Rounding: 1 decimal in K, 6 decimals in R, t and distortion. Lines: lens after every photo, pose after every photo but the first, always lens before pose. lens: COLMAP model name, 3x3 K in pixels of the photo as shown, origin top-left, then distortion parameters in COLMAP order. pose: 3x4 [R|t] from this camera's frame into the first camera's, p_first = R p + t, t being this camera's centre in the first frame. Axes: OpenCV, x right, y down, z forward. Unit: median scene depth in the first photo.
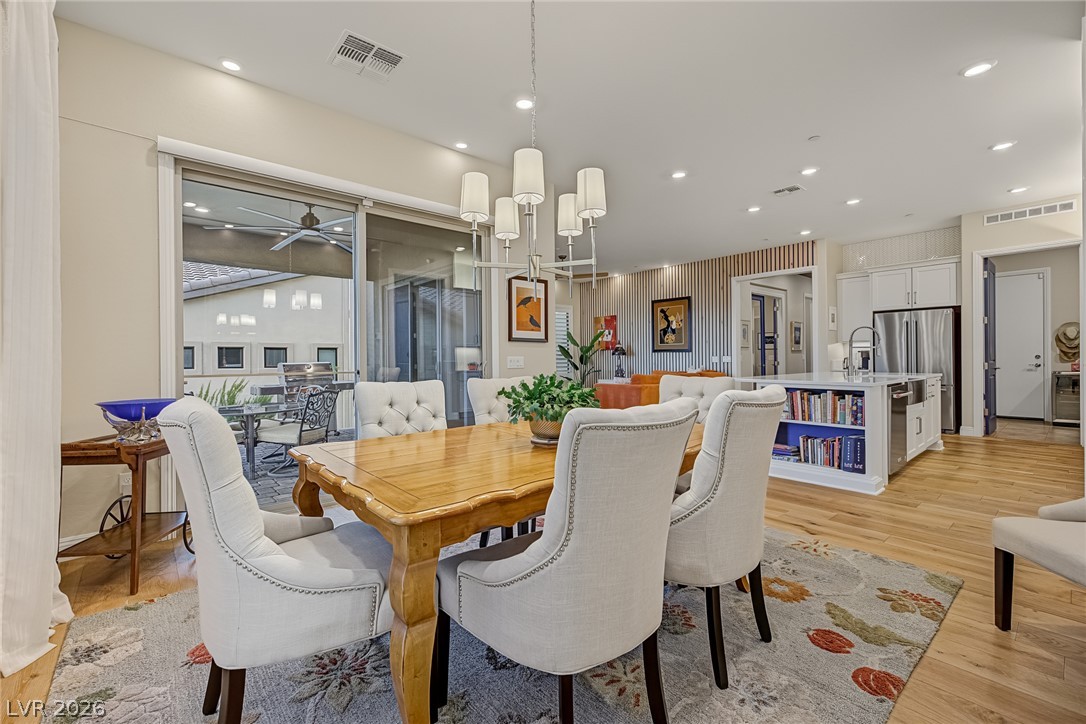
lens RADIAL K [[456.2, 0, 533.5], [0, 456.2, 358.6], [0, 0, 1]] dist [0.008960, -0.002226]
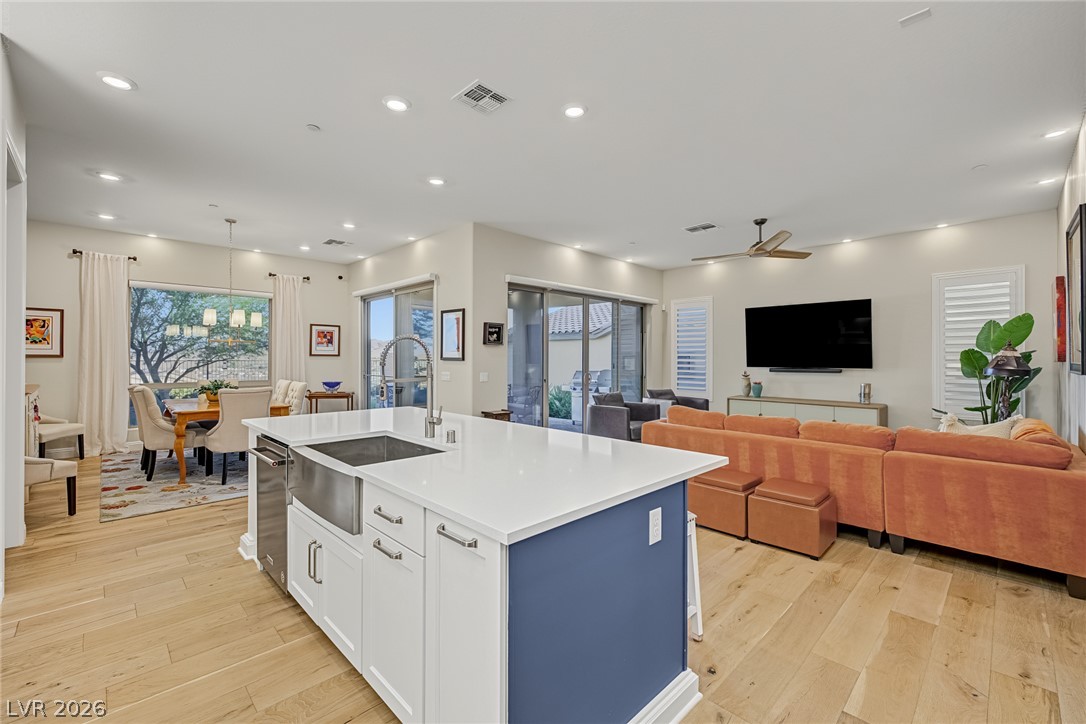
lens RADIAL K [[456.2, 0, 544.7], [0, 456.2, 358.2], [0, 0, 1]] dist [0.008960, -0.002226]
pose [[0.079062, 0.009303, -0.996826, 0.611180], [-0.003363, 0.999953, 0.009065, -0.027042], [0.996864, 0.002636, 0.079089, 0.556849]]
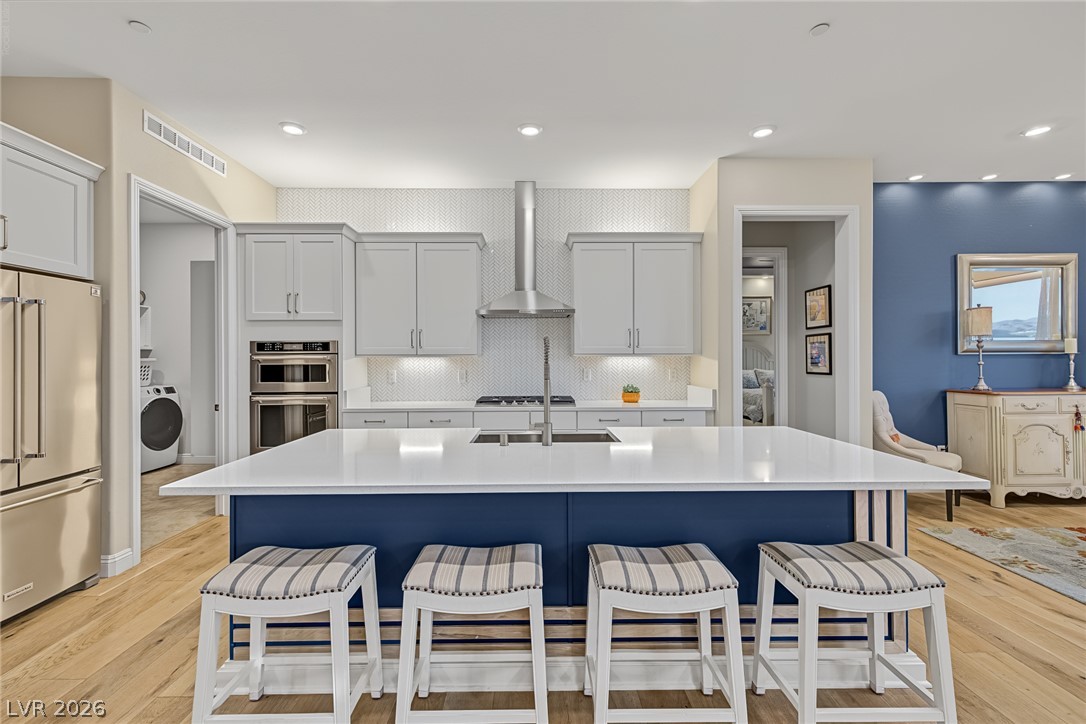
lens RADIAL K [[456.2, 0, 540.9], [0, 456.2, 354.0], [0, 0, 1]] dist [0.008960, -0.002226]
pose [[-0.770980, 0.018743, 0.636583, 0.209687], [0.009165, 0.999790, -0.018336, -0.021876], [-0.636793, -0.008302, -0.770990, 0.690766]]
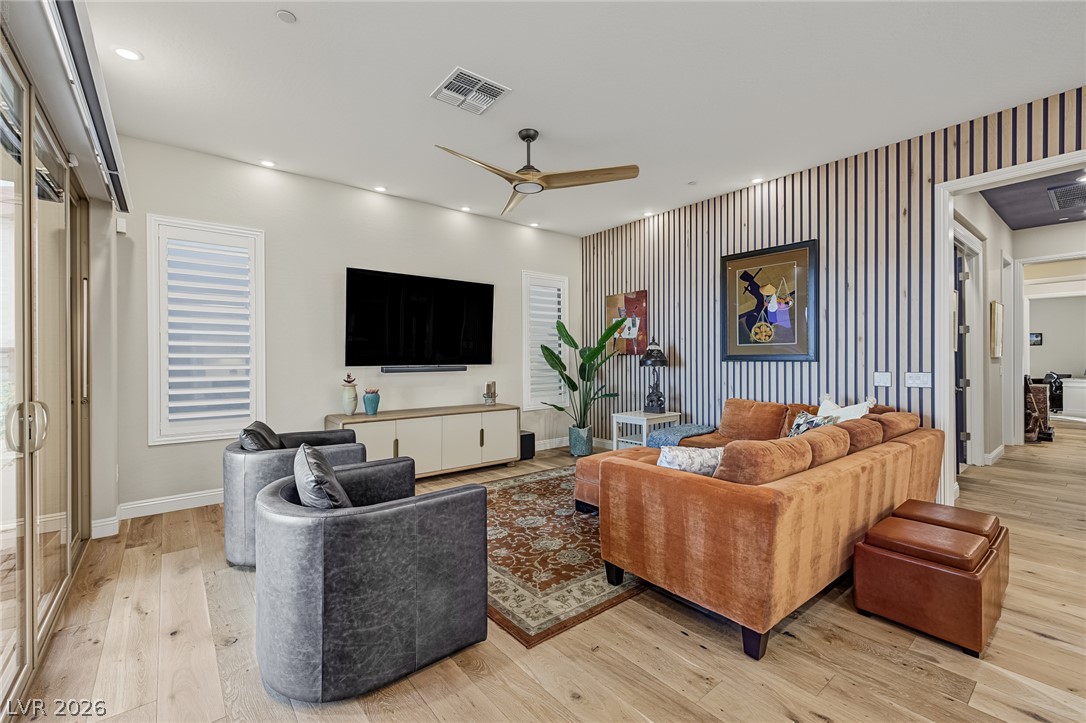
lens RADIAL K [[456.2, 0, 535.7], [0, 456.2, 360.9], [0, 0, 1]] dist [0.008960, -0.002226]
pose [[0.999639, 0.004988, -0.026398, 0.071372], [-0.004906, 0.999983, 0.003177, -0.014251], [0.026413, -0.003046, 0.999646, 0.504475]]
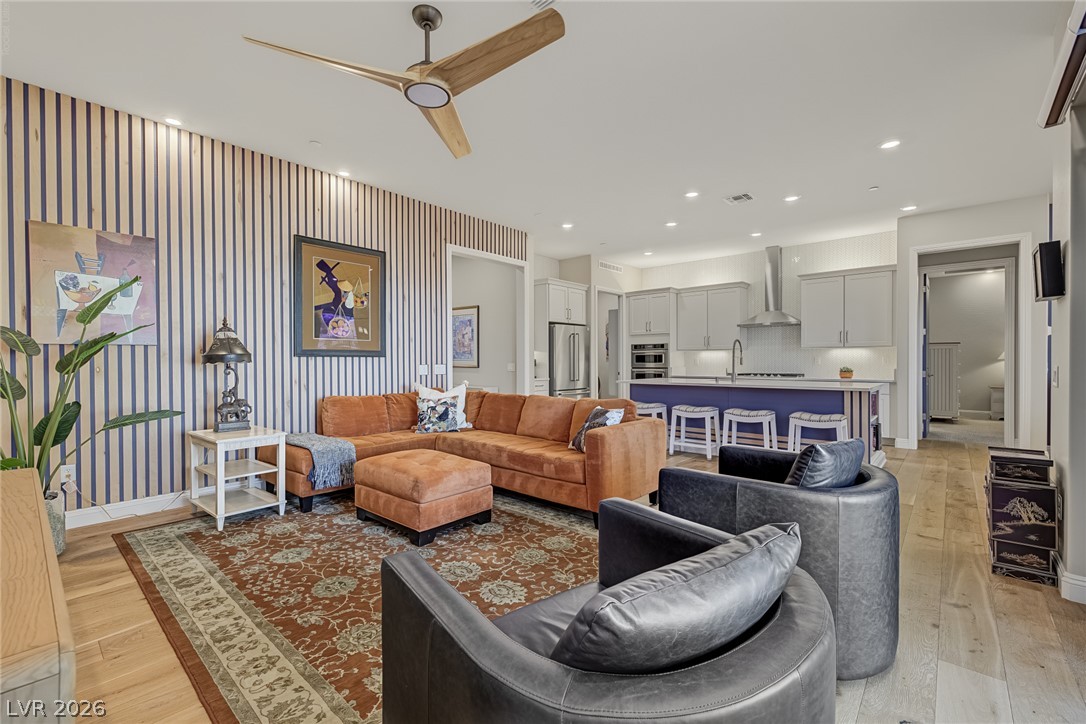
lens RADIAL K [[456.2, 0, 537.3], [0, 456.2, 366.8], [0, 0, 1]] dist [0.008960, -0.002226]
pose [[-0.132725, -0.005238, 0.991139, -0.200133], [0.003808, 0.999976, 0.005795, -0.004736], [-0.991146, 0.004543, -0.132702, 0.845964]]
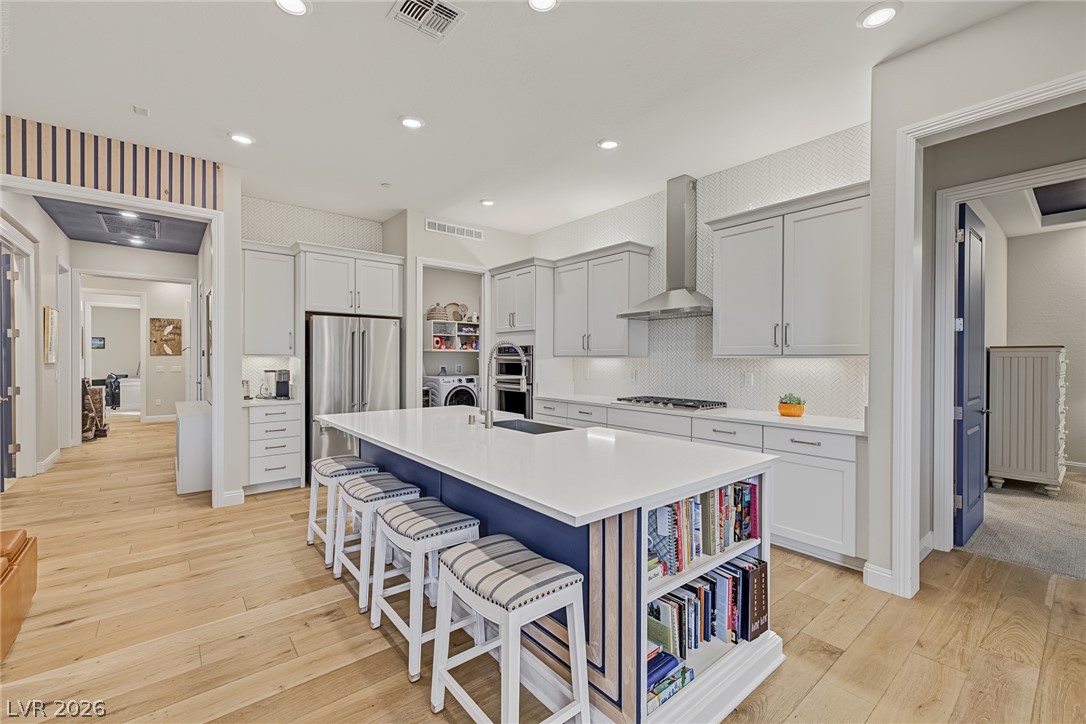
lens RADIAL K [[456.2, 0, 544.3], [0, 456.2, 359.1], [0, 0, 1]] dist [0.008960, -0.002226]
pose [[0.013797, 0.007150, 0.999879, 0.068275], [-0.005859, 0.999958, -0.007069, -0.022890], [-0.999888, -0.005761, 0.013838, 0.474433]]
